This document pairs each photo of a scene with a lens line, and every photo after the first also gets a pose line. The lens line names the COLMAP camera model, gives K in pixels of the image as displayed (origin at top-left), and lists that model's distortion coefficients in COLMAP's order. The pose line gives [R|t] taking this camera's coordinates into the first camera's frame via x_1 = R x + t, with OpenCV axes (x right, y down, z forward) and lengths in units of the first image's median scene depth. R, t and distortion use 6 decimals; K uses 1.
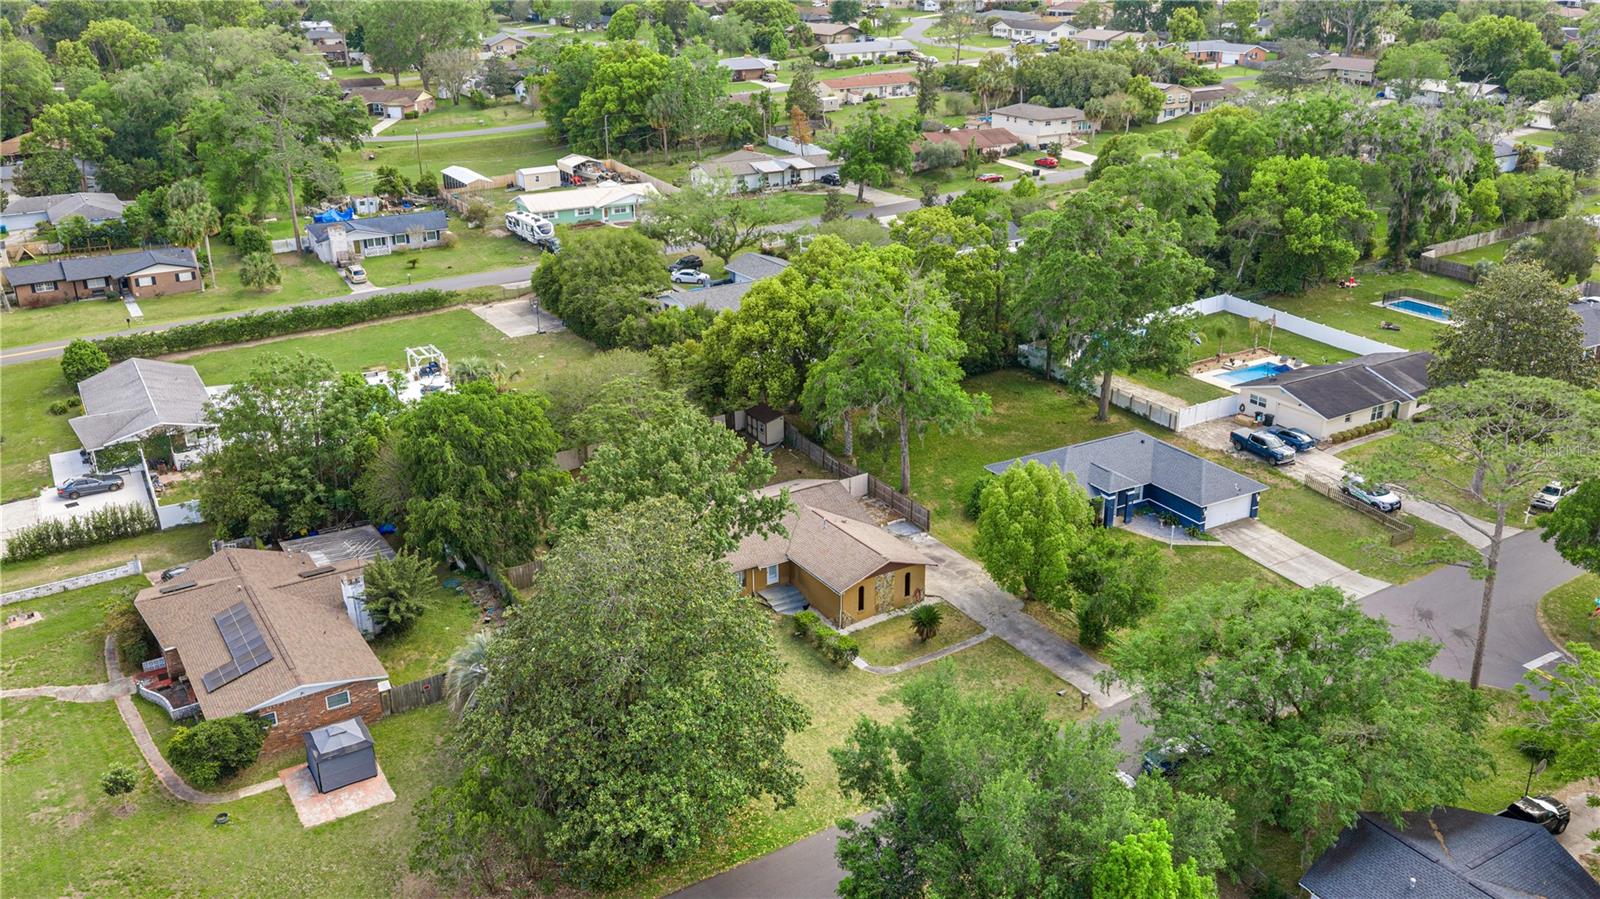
lens RADIAL K [[1321.3, 0, 800.0], [0, 1321.3, 449.5], [0, 0, 1]] dist [0.033586, -0.073352]
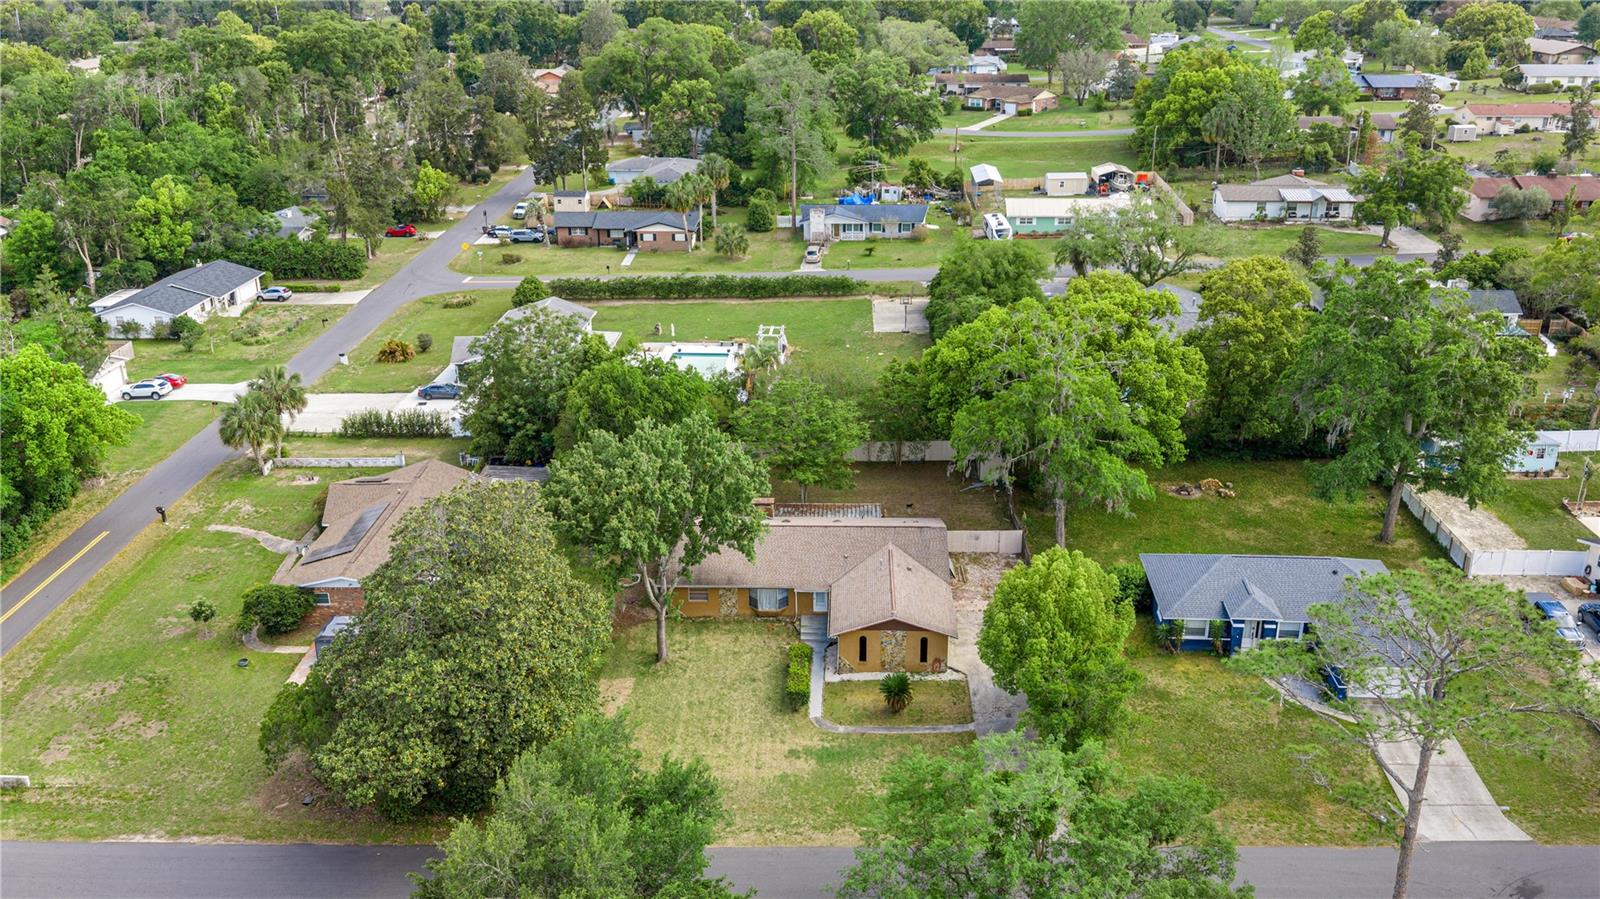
lens RADIAL K [[1321.3, 0, 800.0], [0, 1321.3, 449.5], [0, 0, 1]] dist [0.033586, -0.073352]
pose [[0.828414, 0.202602, -0.522190, 0.229971], [-0.202058, 0.977610, 0.058750, -0.035171], [0.522401, 0.056843, 0.850803, 0.082810]]
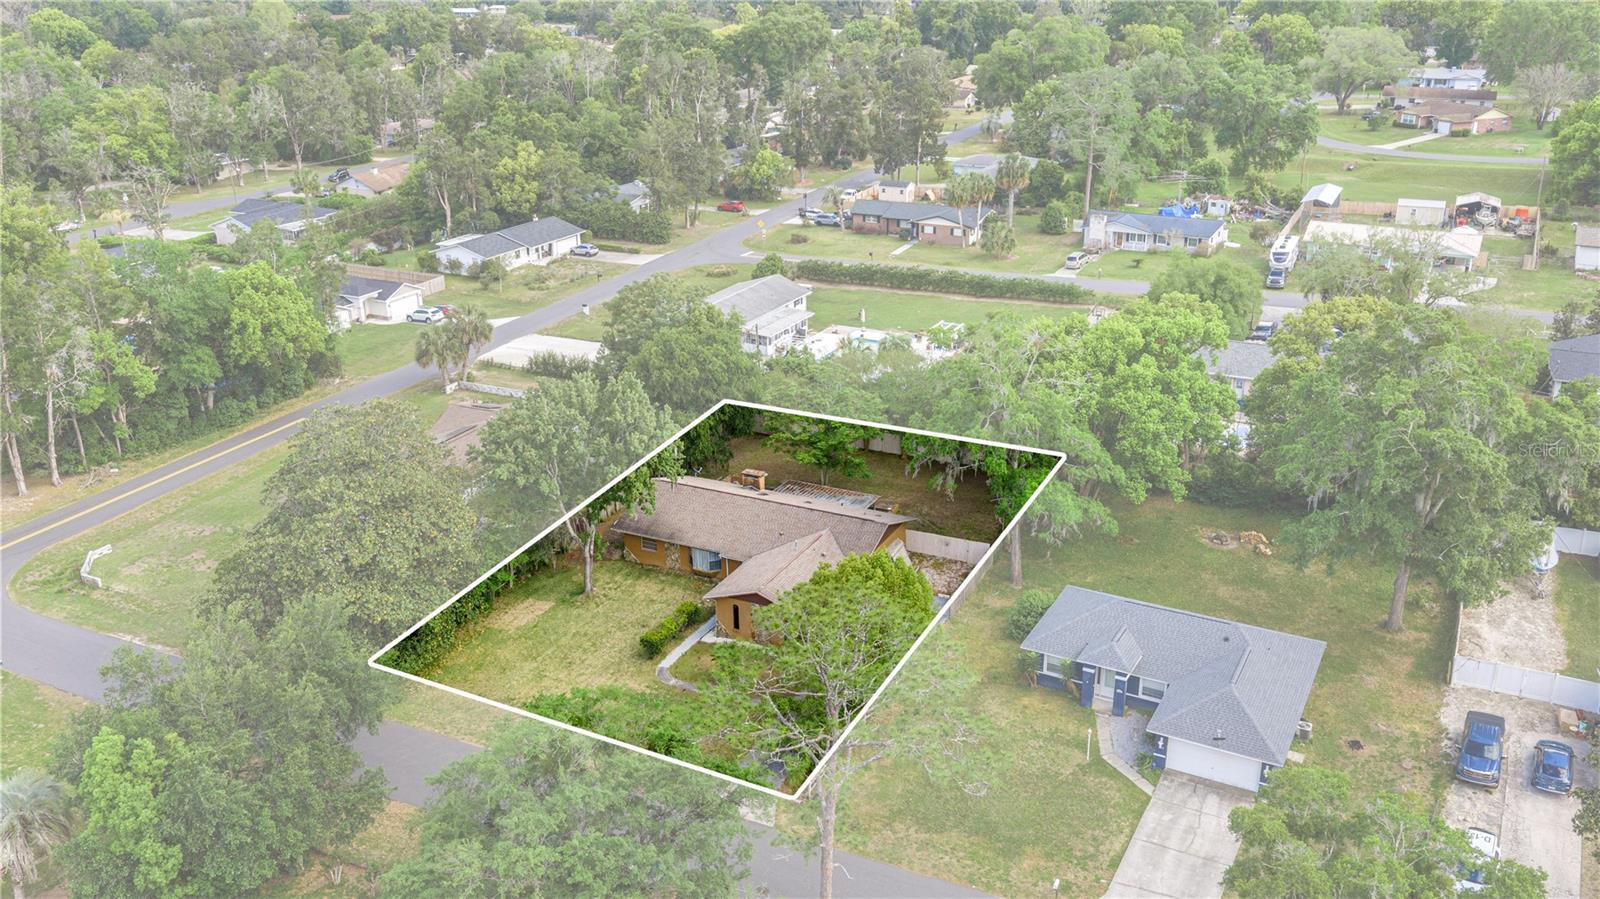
lens RADIAL K [[1321.3, 0, 800.0], [0, 1321.3, 449.5], [0, 0, 1]] dist [0.033586, -0.073352]
pose [[0.524246, 0.308555, -0.793701, 0.397448], [-0.306824, 0.937887, 0.161948, -0.087086], [0.794371, 0.158626, 0.586355, 0.215346]]
